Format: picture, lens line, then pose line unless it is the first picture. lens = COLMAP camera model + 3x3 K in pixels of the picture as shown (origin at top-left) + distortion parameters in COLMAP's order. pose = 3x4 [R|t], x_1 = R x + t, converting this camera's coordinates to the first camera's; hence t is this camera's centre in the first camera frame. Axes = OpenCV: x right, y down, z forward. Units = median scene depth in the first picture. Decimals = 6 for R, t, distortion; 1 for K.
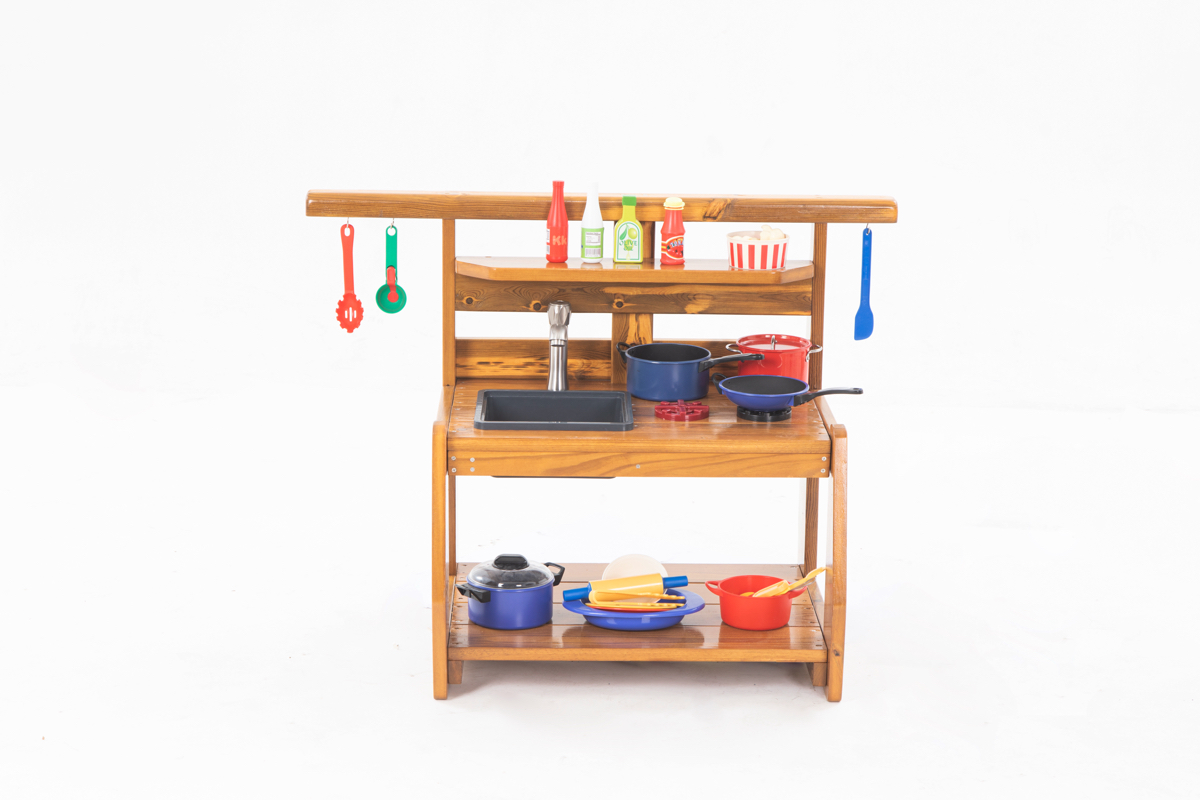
lens RADIAL K [[2567.8, 0, 600.0], [0, 2567.8, 400.0], [0, 0, 1]] dist [-0.229830, -0.027695]
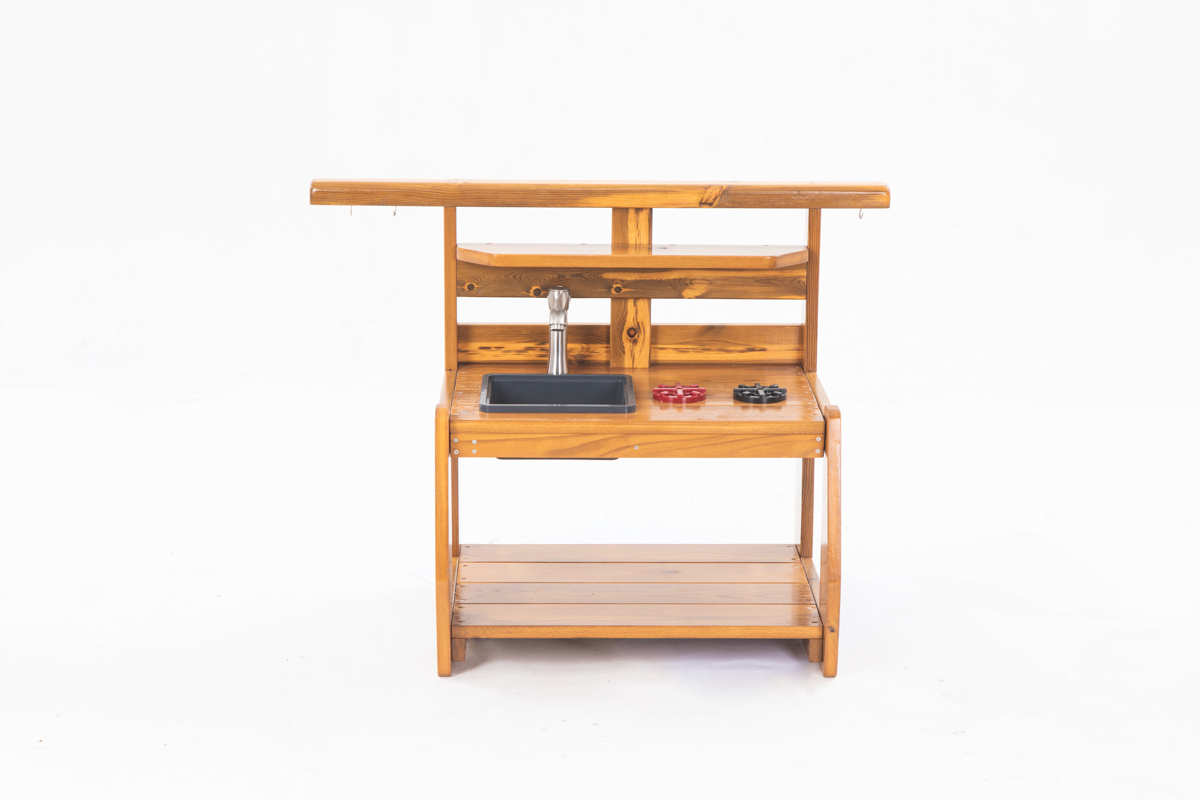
lens RADIAL K [[2567.8, 0, 600.0], [0, 2567.8, 400.0], [0, 0, 1]] dist [-0.229830, -0.027695]
pose [[0.999986, -0.005147, -0.001307, 0.001620], [0.005150, 0.999982, 0.003068, 0.003507], [0.001291, -0.003074, 0.999994, -0.020270]]
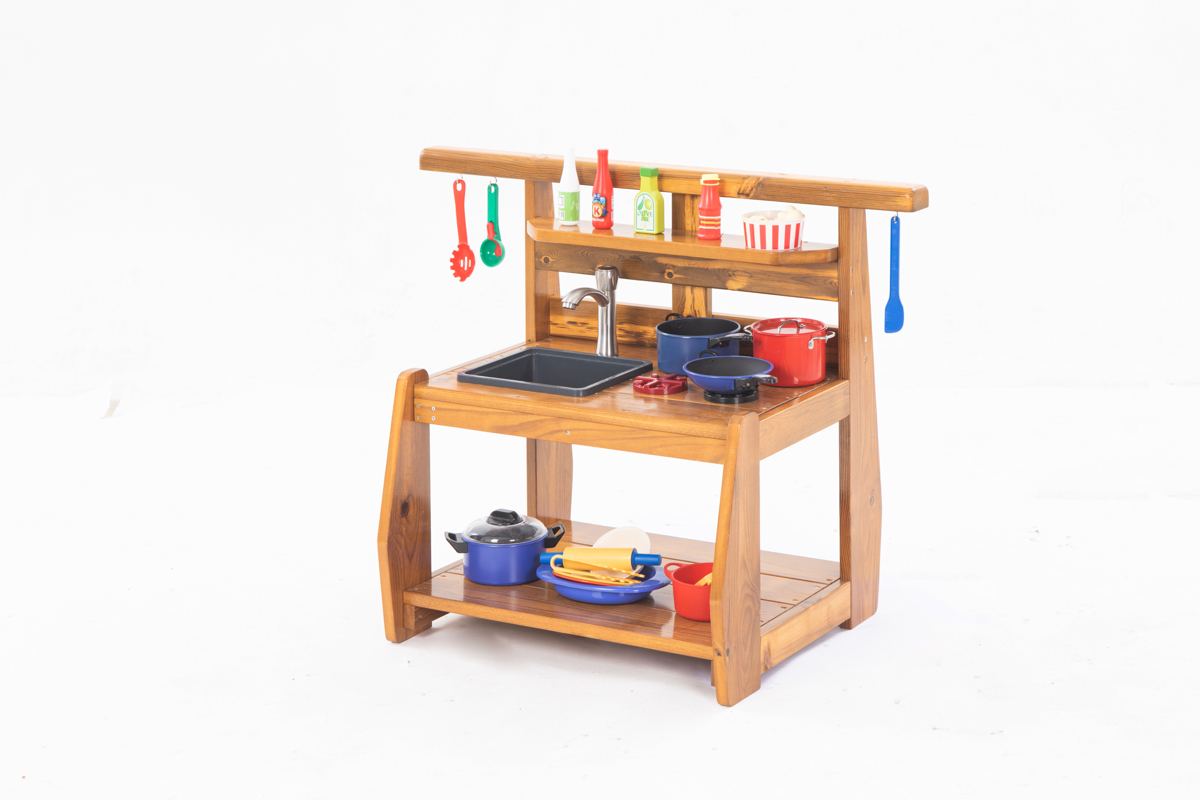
lens RADIAL K [[2567.8, 0, 600.0], [0, 2567.8, 400.0], [0, 0, 1]] dist [-0.229830, -0.027695]
pose [[0.854366, 0.102310, -0.509501, 0.507964], [-0.093327, 0.994696, 0.043244, -0.029962], [0.511223, 0.010604, 0.859382, 0.125632]]
